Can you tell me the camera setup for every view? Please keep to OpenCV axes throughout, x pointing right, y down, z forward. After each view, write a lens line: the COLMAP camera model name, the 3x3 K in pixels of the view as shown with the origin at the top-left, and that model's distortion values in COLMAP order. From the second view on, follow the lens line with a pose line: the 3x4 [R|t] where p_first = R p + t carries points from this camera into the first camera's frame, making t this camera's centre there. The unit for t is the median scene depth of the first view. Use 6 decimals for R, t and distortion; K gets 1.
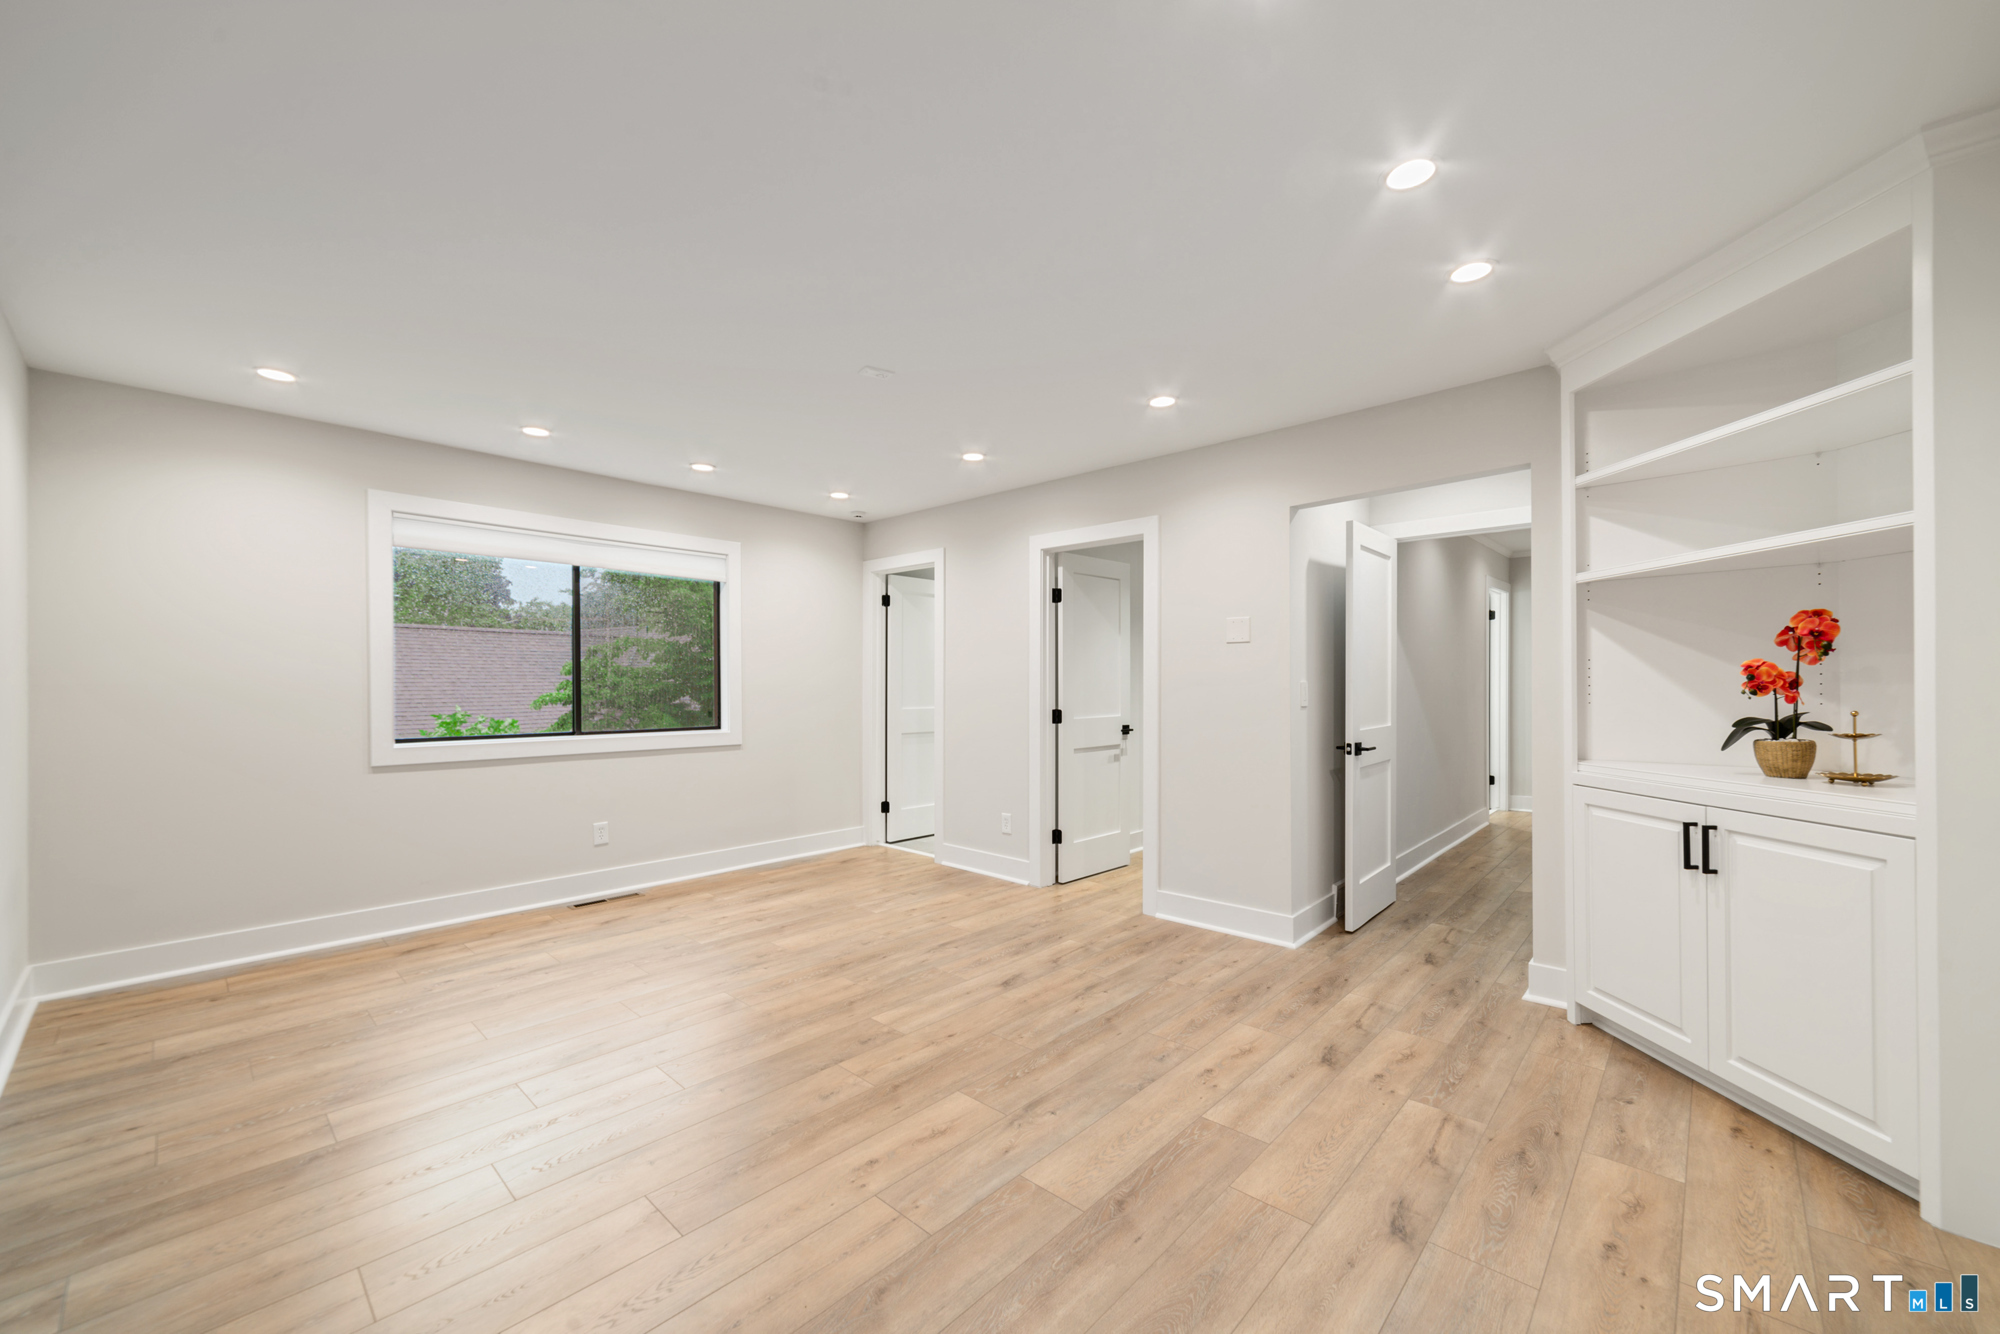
lens RADIAL K [[774.9, 0, 997.1], [0, 774.9, 677.2], [0, 0, 1]] dist [-0.000144, 0.000586]
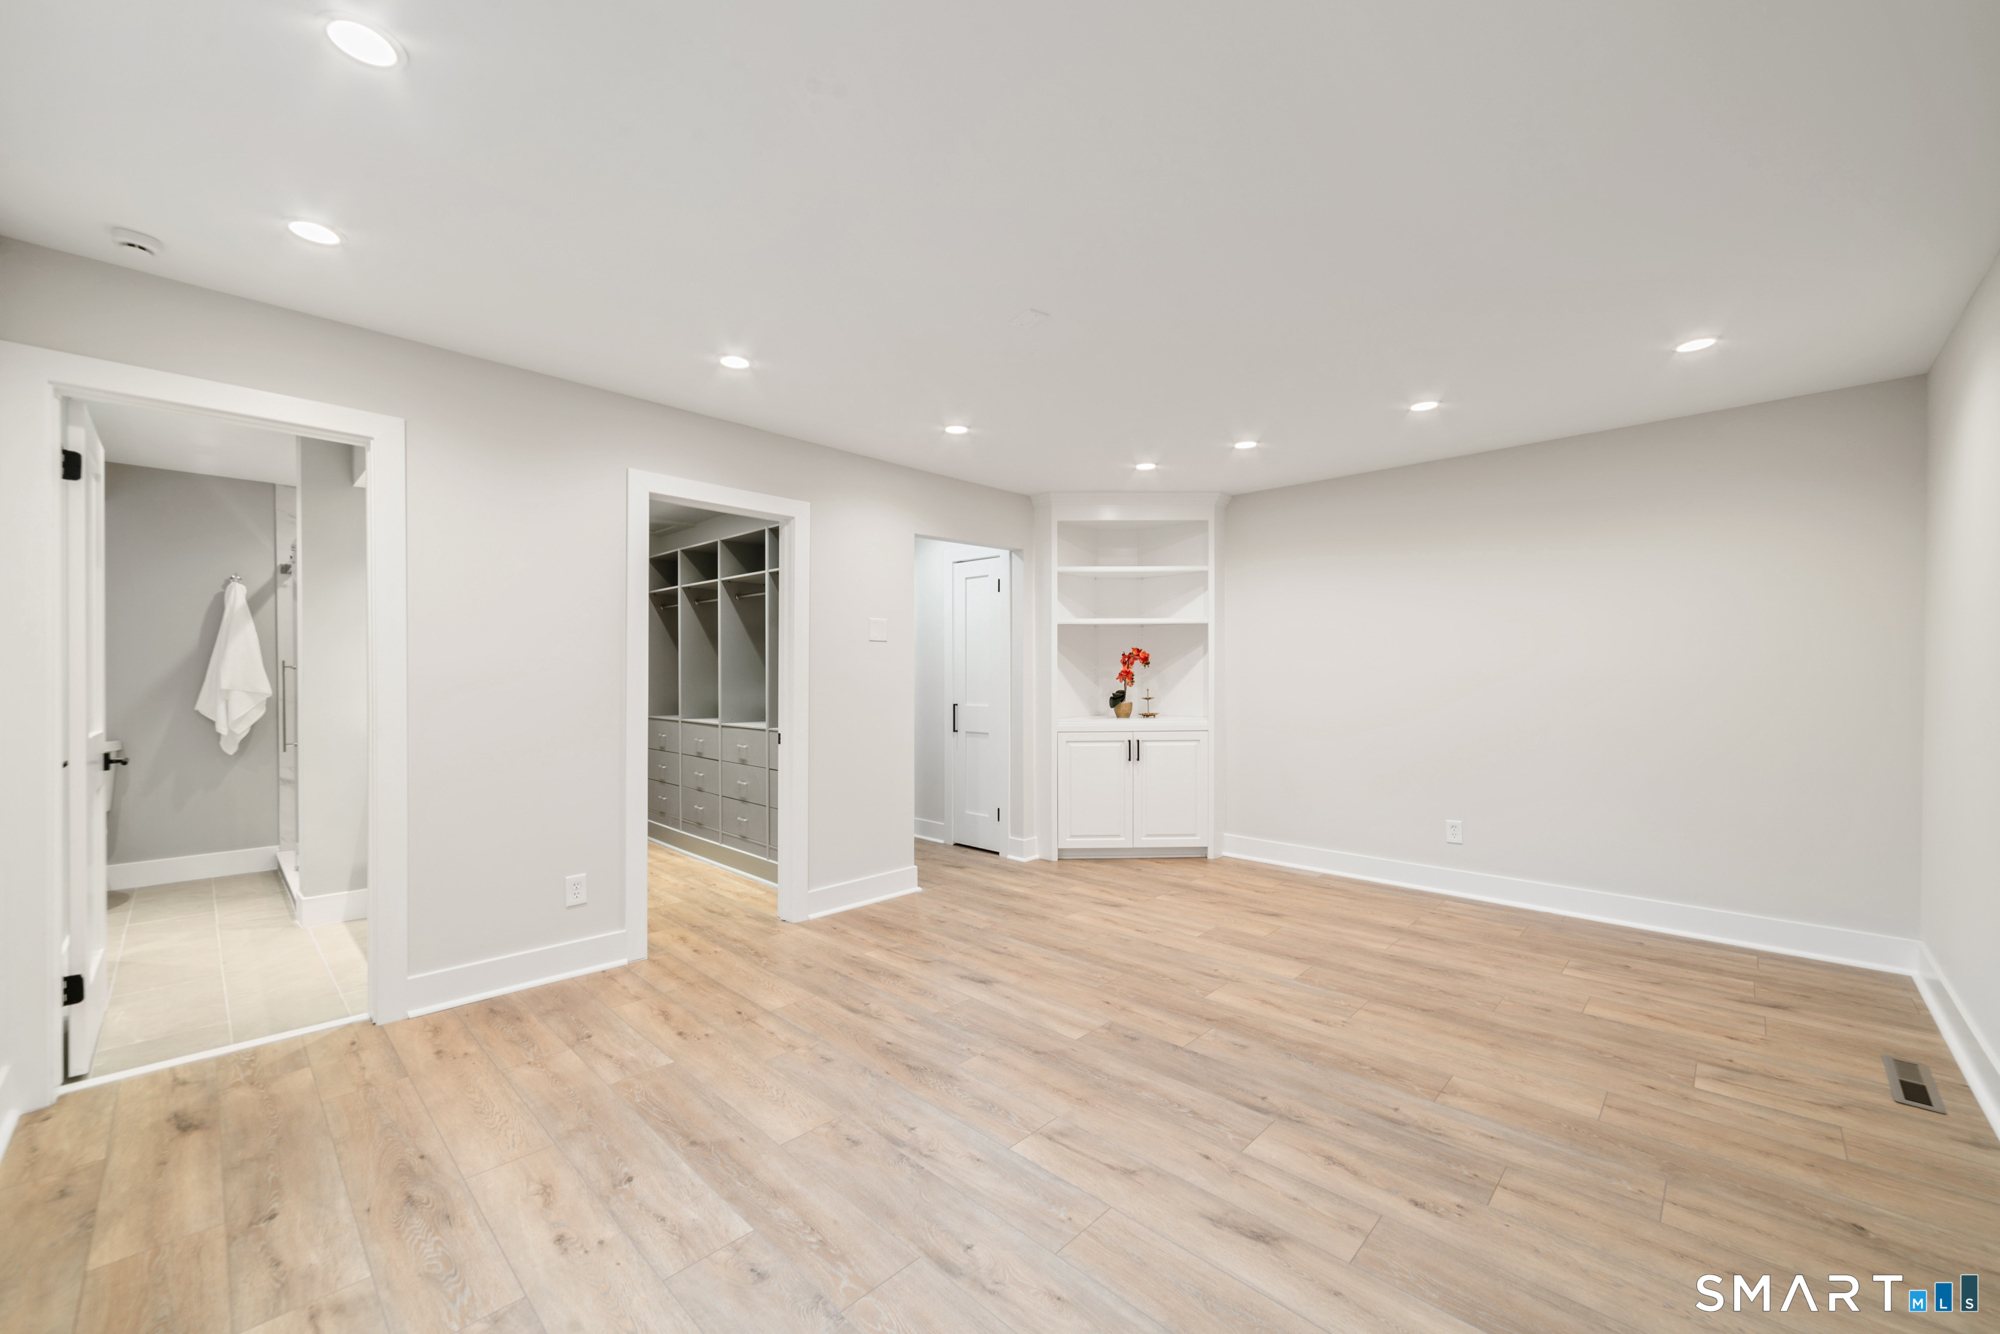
lens RADIAL K [[774.9, 0, 1000.5], [0, 774.9, 677.7], [0, 0, 1]] dist [-0.000144, 0.000586]
pose [[0.013608, 0.000968, 0.999907, -0.919458], [-0.008633, 0.999962, -0.000850, 0.009019], [-0.999870, -0.008621, 0.013616, 0.914995]]
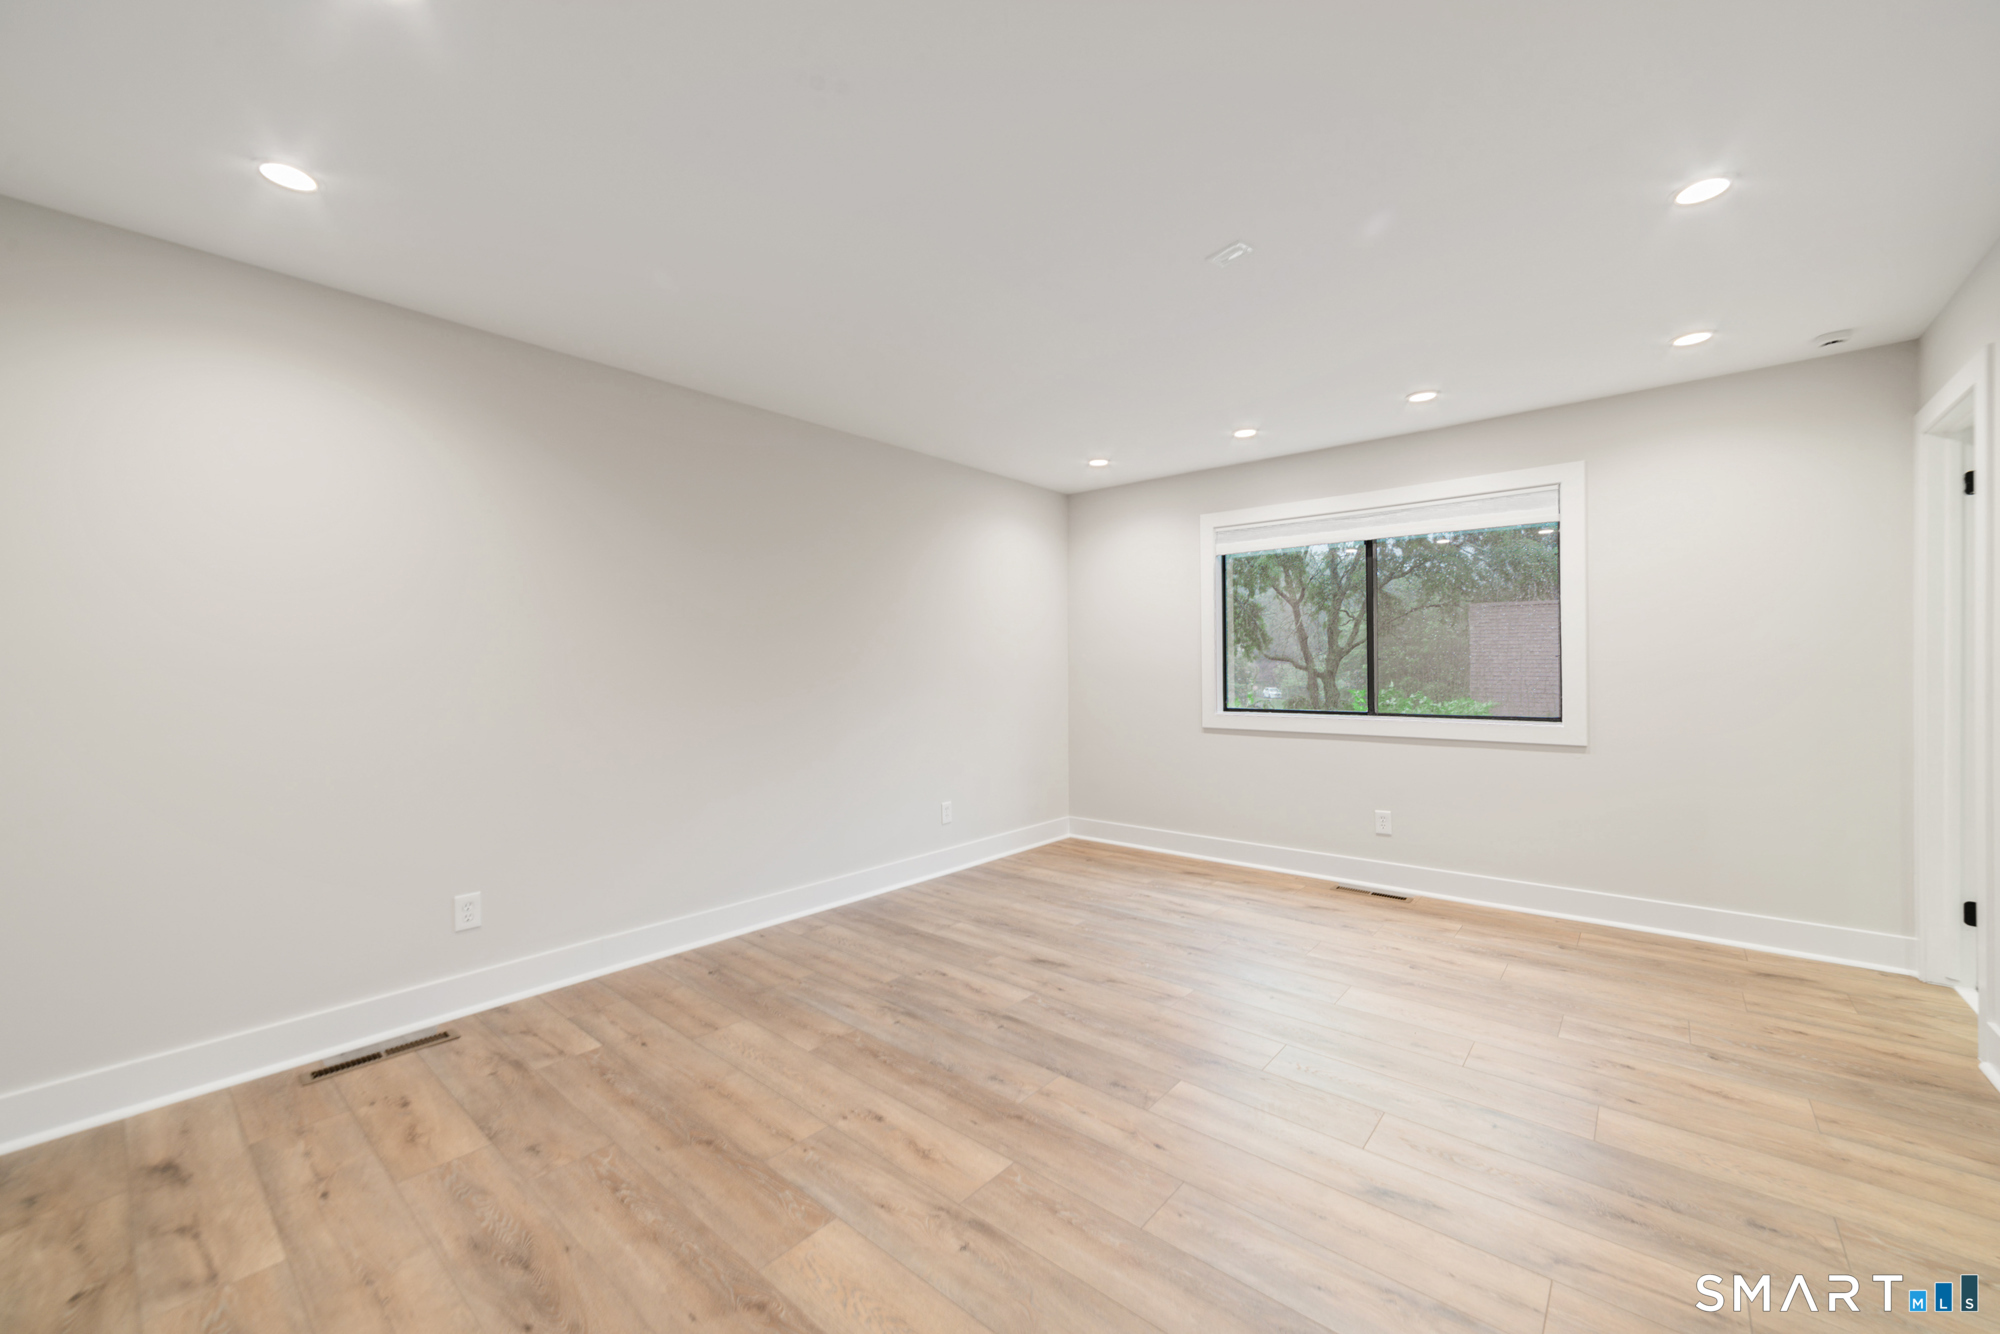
lens RADIAL K [[774.9, 0, 999.6], [0, 774.9, 668.7], [0, 0, 1]] dist [-0.000144, 0.000586]
pose [[0.044873, 0.002971, -0.998988, 0.531688], [0.018417, 0.999823, 0.003801, 0.005628], [0.998823, -0.018569, 0.044810, 0.664107]]
